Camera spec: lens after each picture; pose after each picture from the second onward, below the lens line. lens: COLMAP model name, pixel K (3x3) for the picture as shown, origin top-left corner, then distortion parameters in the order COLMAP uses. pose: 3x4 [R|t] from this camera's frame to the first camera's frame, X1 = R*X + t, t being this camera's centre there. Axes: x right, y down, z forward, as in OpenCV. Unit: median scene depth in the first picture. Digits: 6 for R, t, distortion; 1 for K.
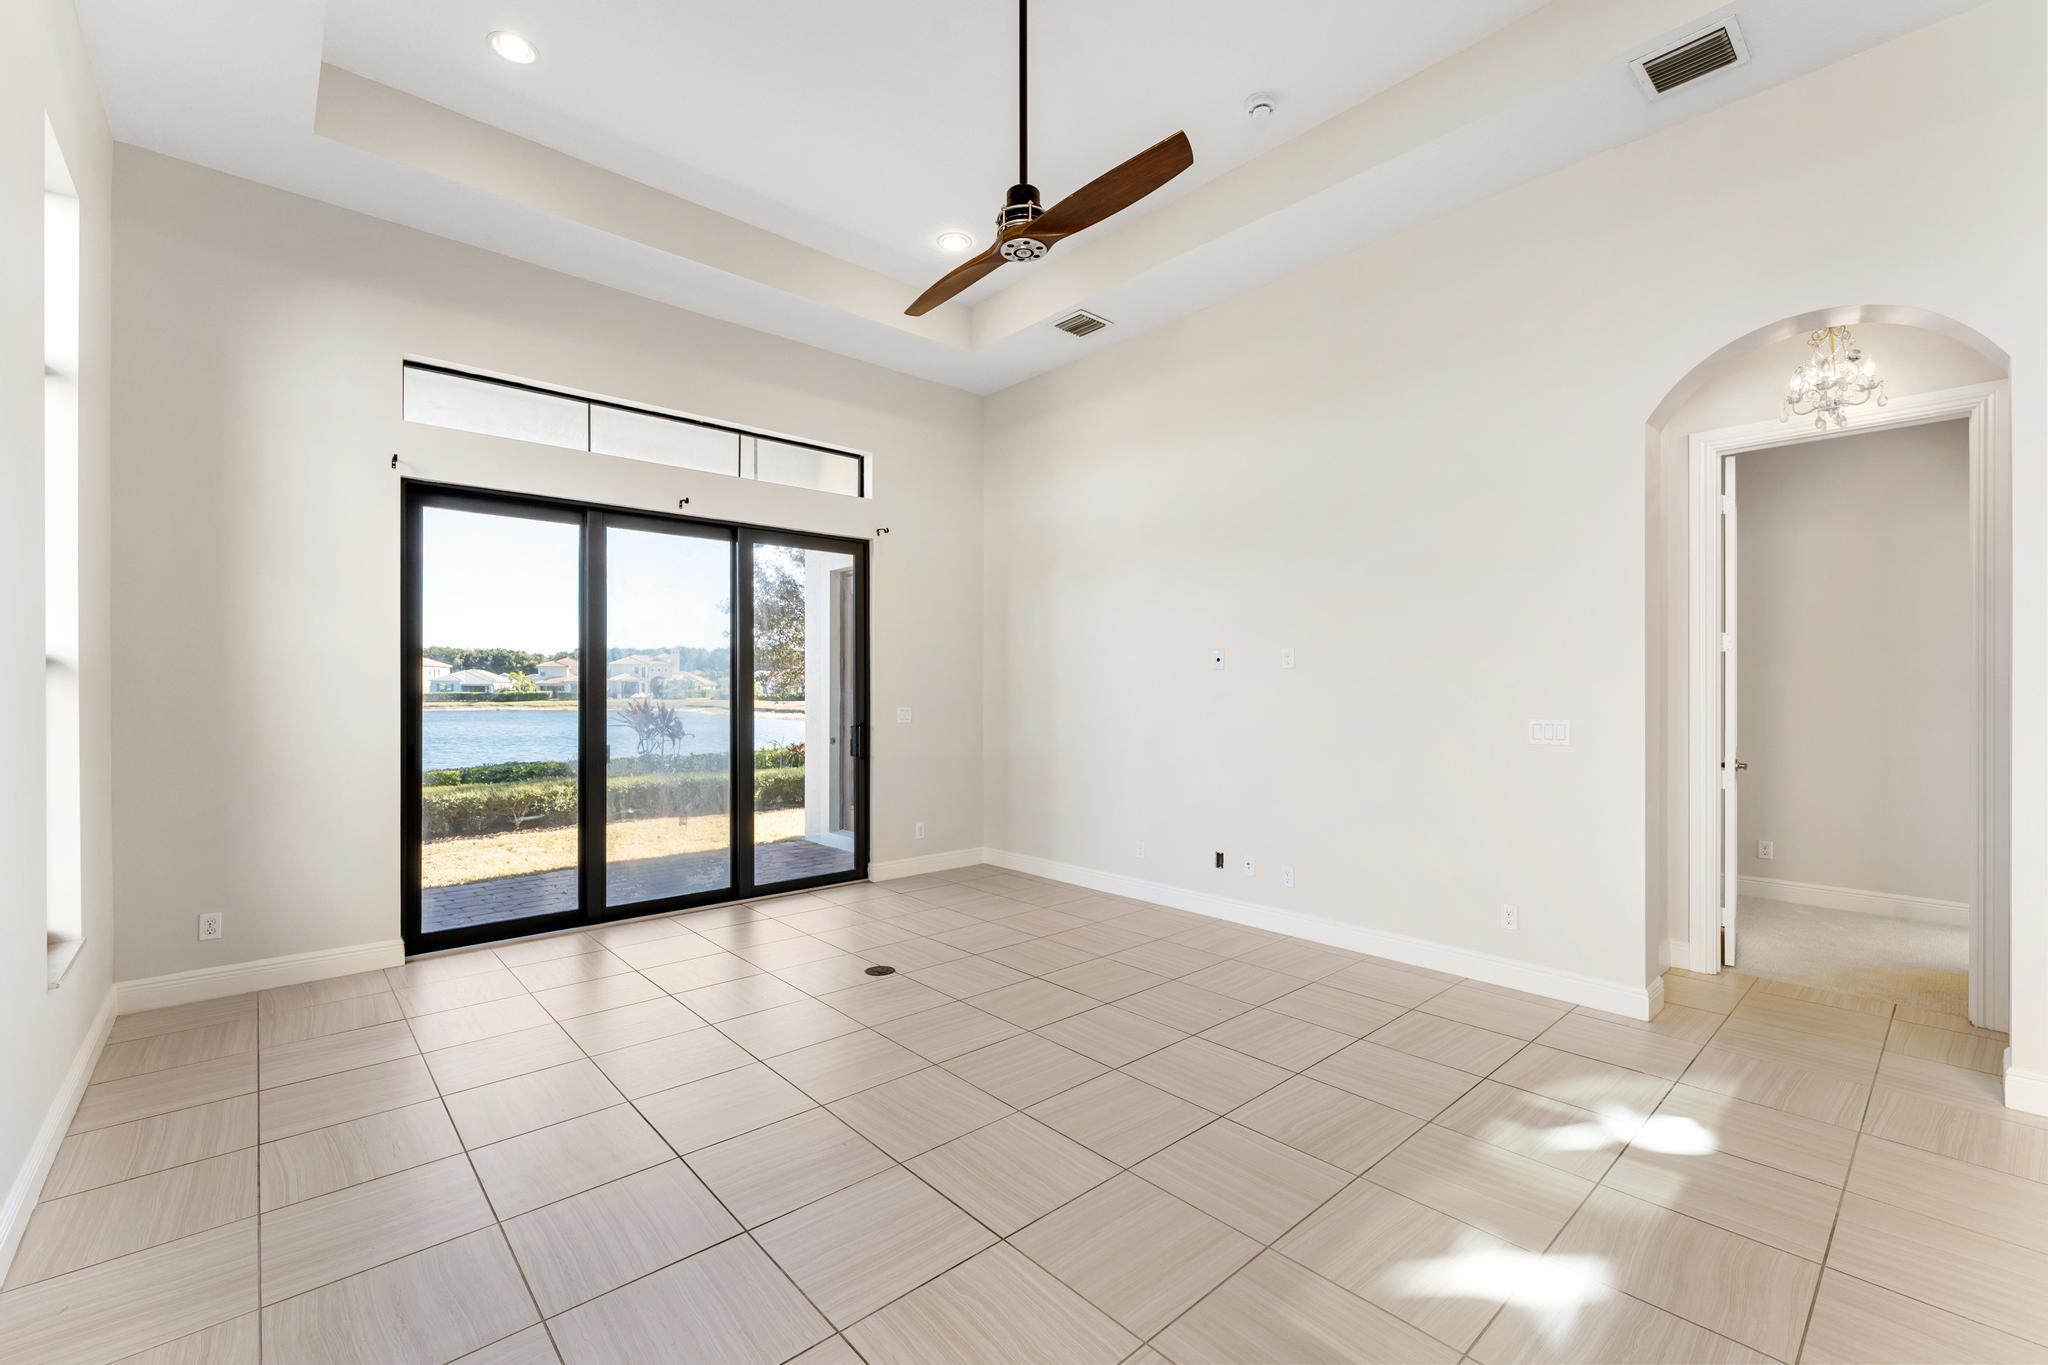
lens RADIAL K [[862.0, 0, 1023.3], [0, 862.0, 687.1], [0, 0, 1]] dist [-0.000180, -0.000774]
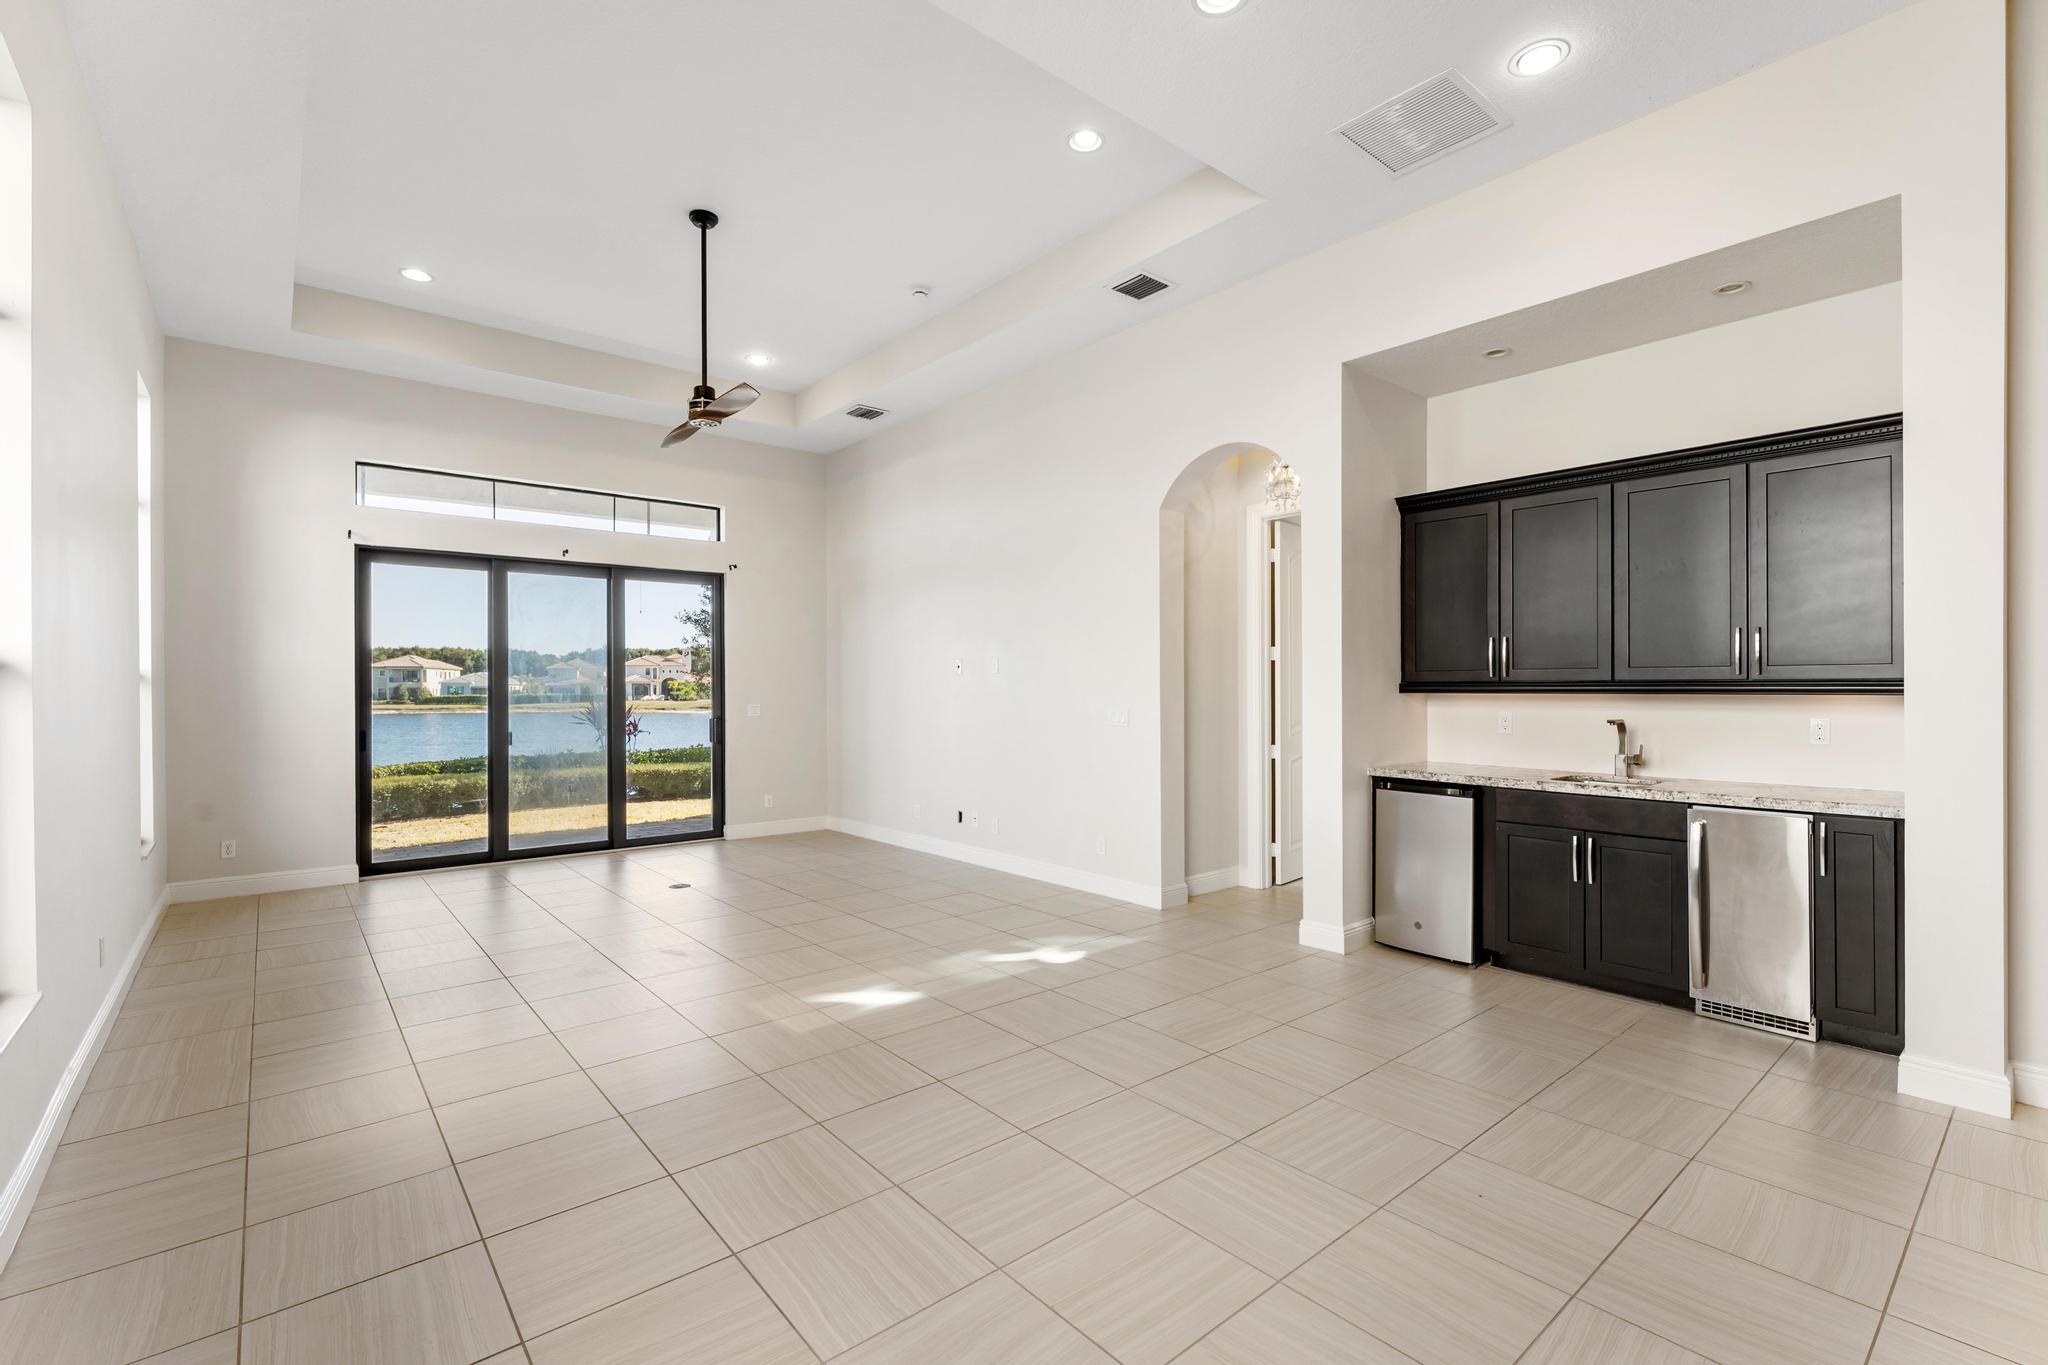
lens RADIAL K [[907.3, 0, 1025.0], [0, 907.3, 688.7], [0, 0, 1]] dist [-0.000873, -0.002059]
pose [[0.999494, -0.004057, -0.031561, 0.370993], [0.004105, 0.999991, 0.001445, 0.000233], [0.031555, -0.001574, 0.999501, -0.399199]]
